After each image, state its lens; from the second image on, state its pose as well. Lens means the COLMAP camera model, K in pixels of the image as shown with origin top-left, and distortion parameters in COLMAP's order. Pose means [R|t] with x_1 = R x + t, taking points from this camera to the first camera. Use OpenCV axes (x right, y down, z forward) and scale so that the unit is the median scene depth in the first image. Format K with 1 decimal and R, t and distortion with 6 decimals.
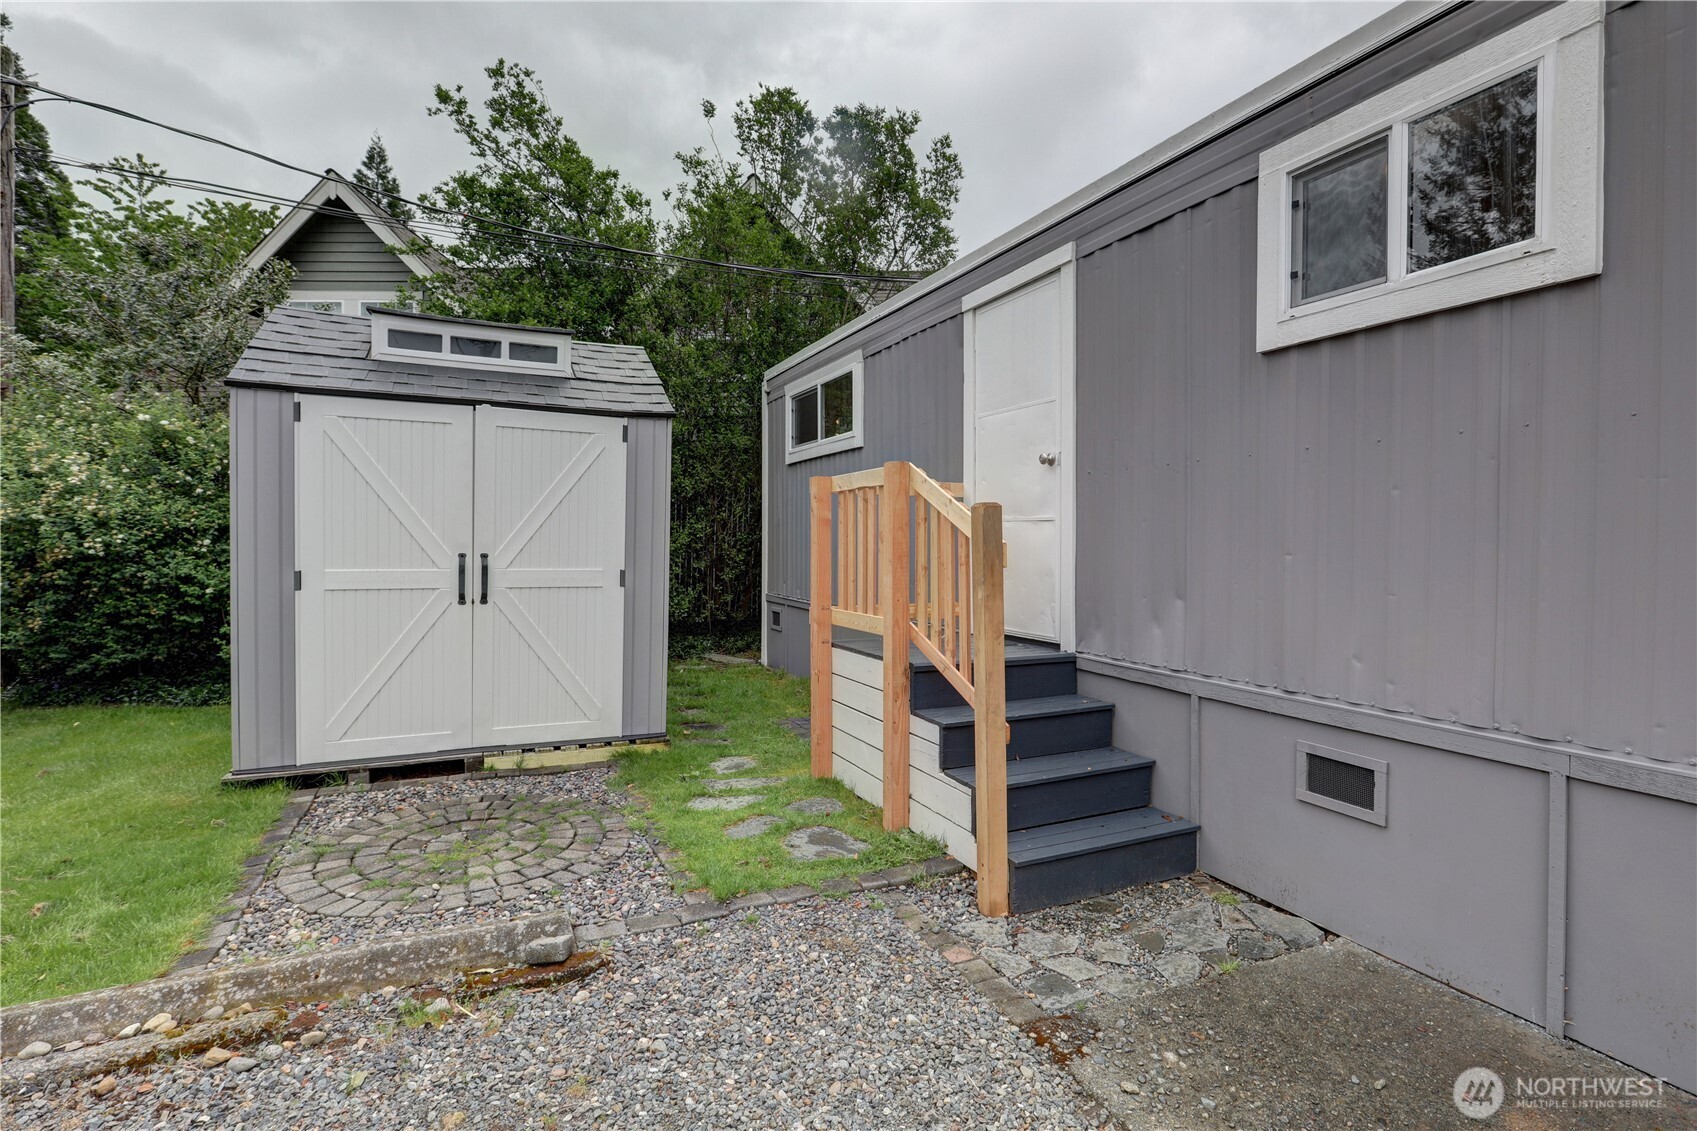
lens RADIAL K [[801.8, 0, 853.1], [0, 801.8, 544.2], [0, 0, 1]] dist [-0.023419, 0.000460]
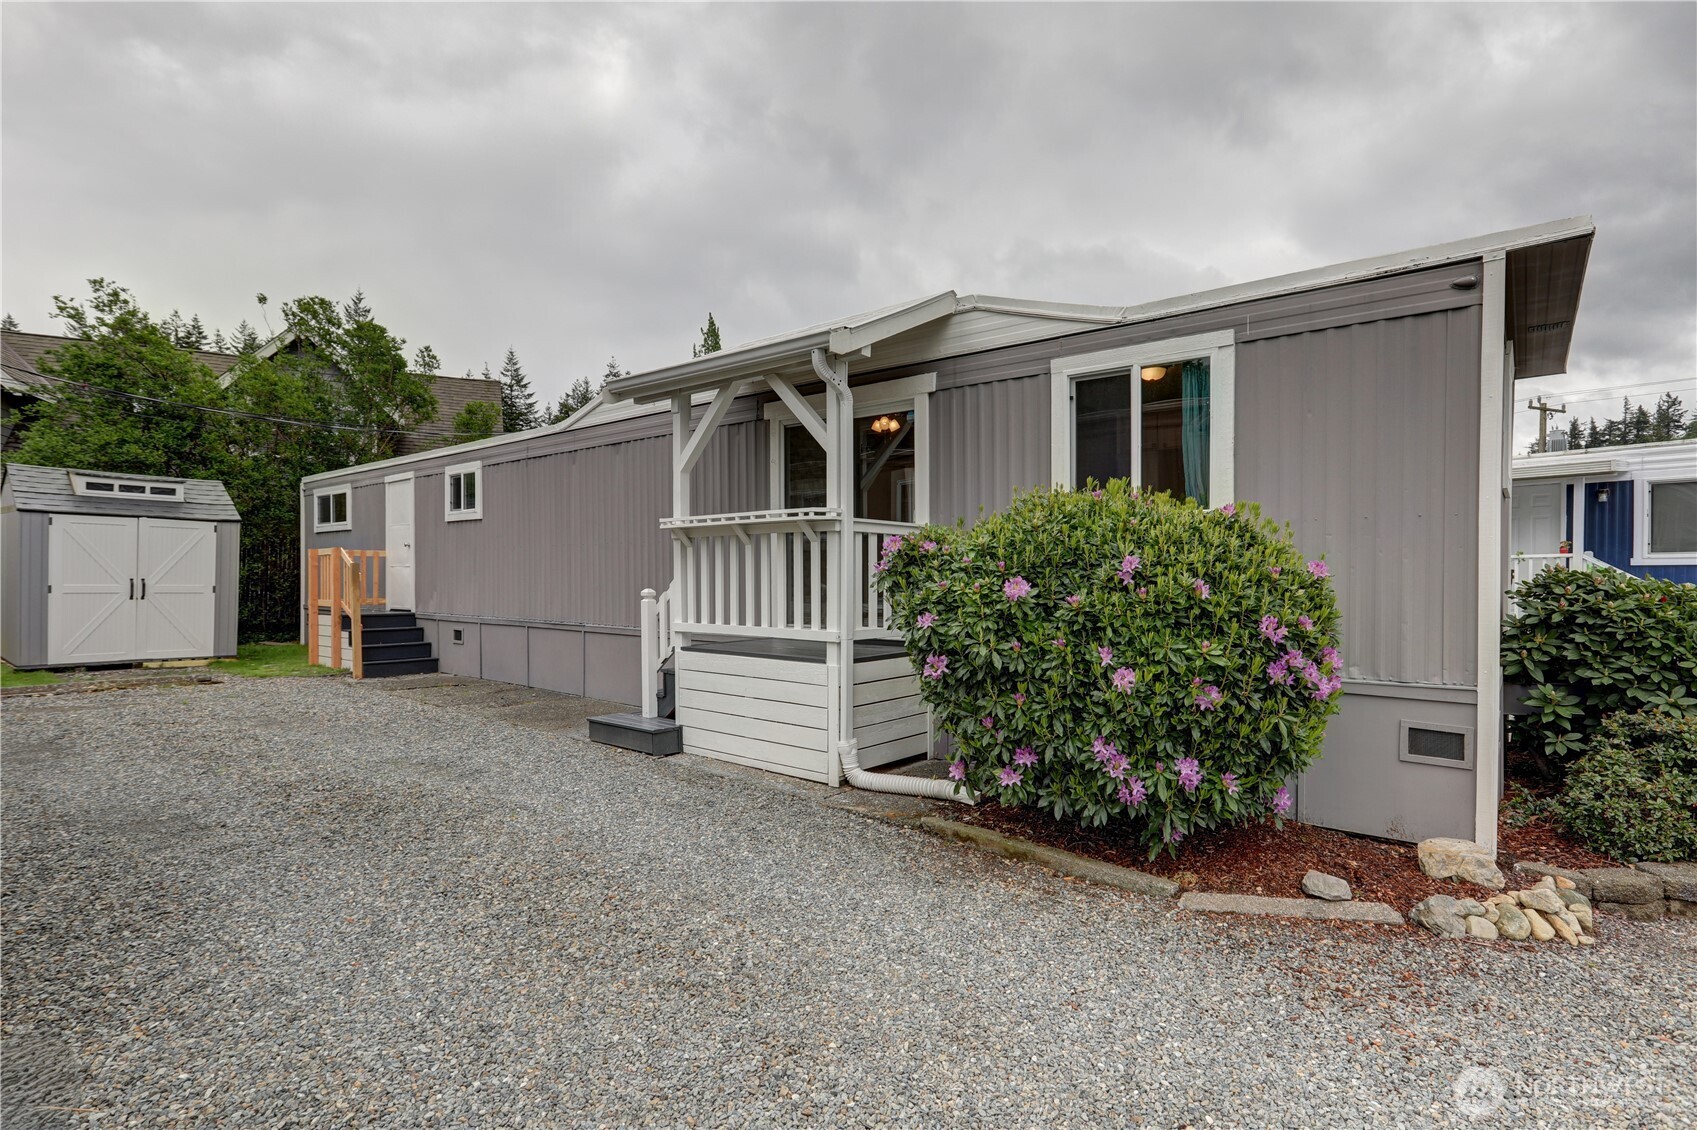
lens RADIAL K [[807.3, 0, 893.7], [0, 807.3, 582.0], [0, 0, 1]] dist [-0.004086, 0.000770]
pose [[0.889018, -0.002073, 0.457868, 0.375609], [0.001013, 0.999996, 0.002563, 0.015181], [-0.457872, -0.001815, 0.889016, -1.869672]]
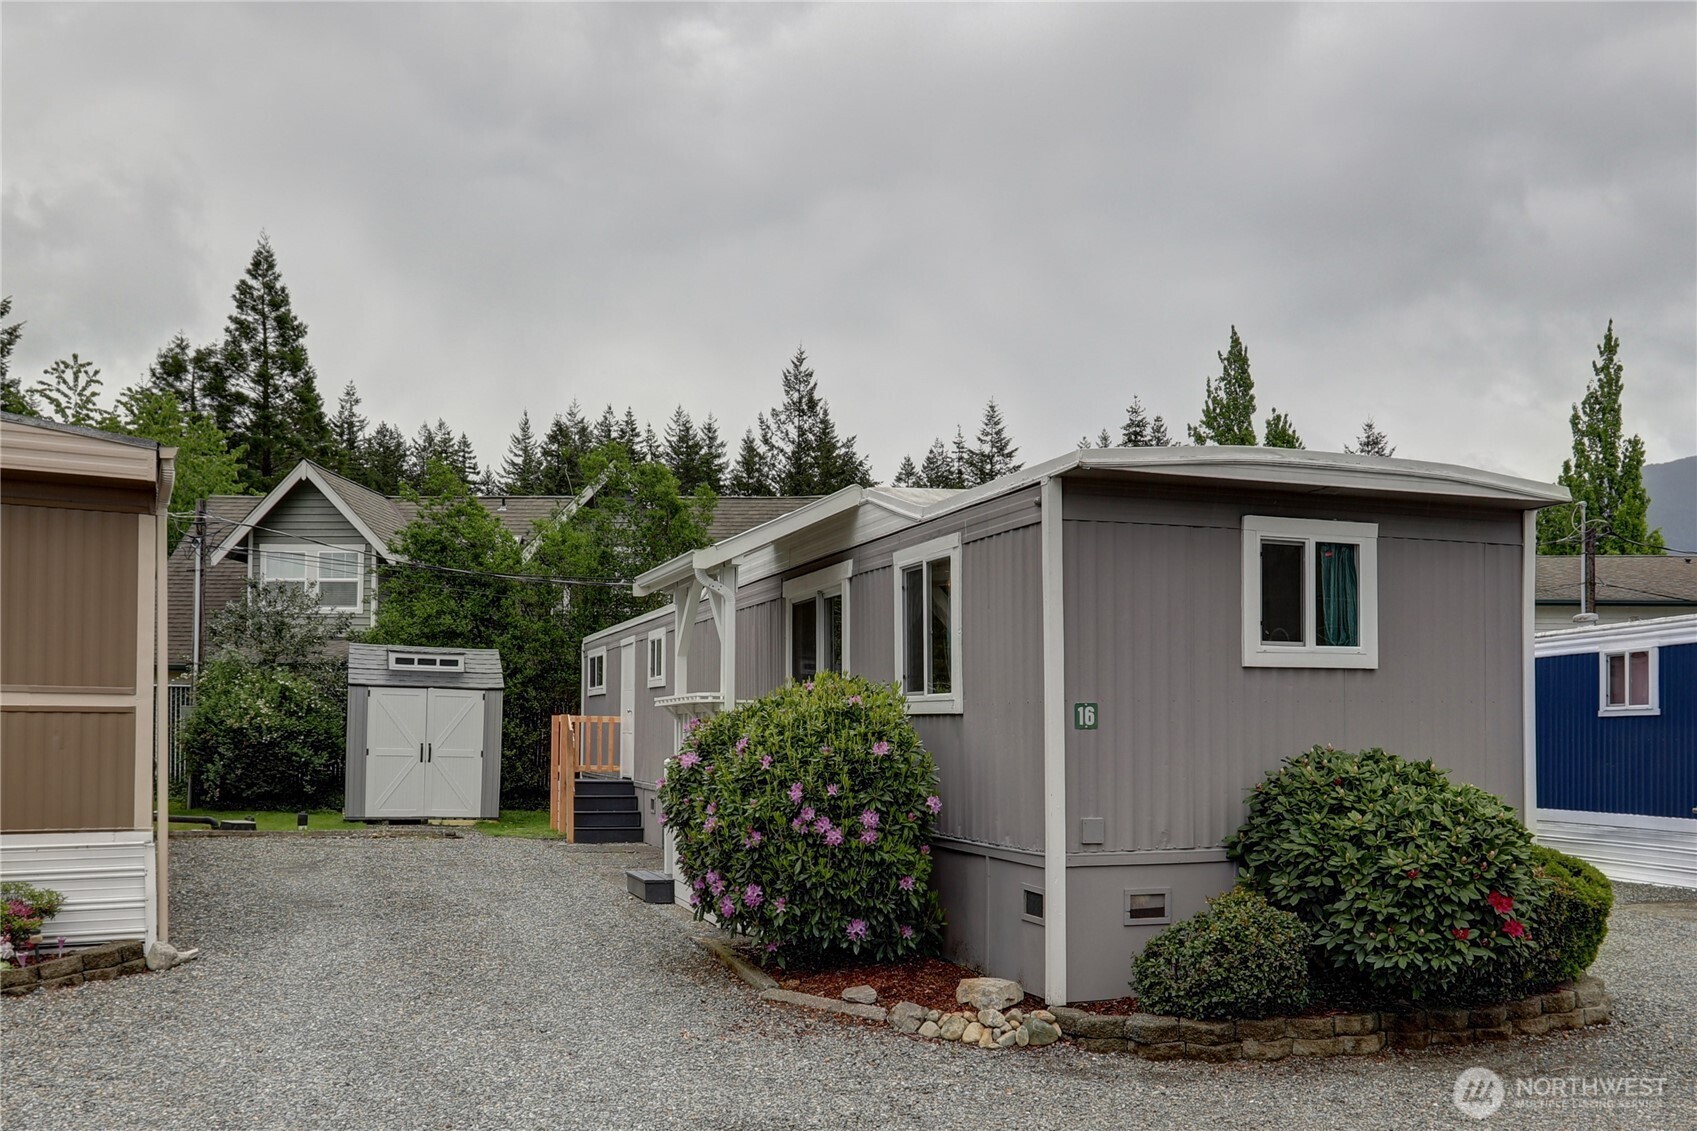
lens RADIAL K [[1390.8, 0, 903.9], [0, 1390.8, 708.2], [0, 0, 1]] dist [-0.059484, 0.000783]
pose [[0.998438, 0.008671, -0.055188, 1.162462], [-0.010170, 0.999586, -0.026926, 0.002053], [0.054932, 0.027445, 0.998113, -2.982277]]
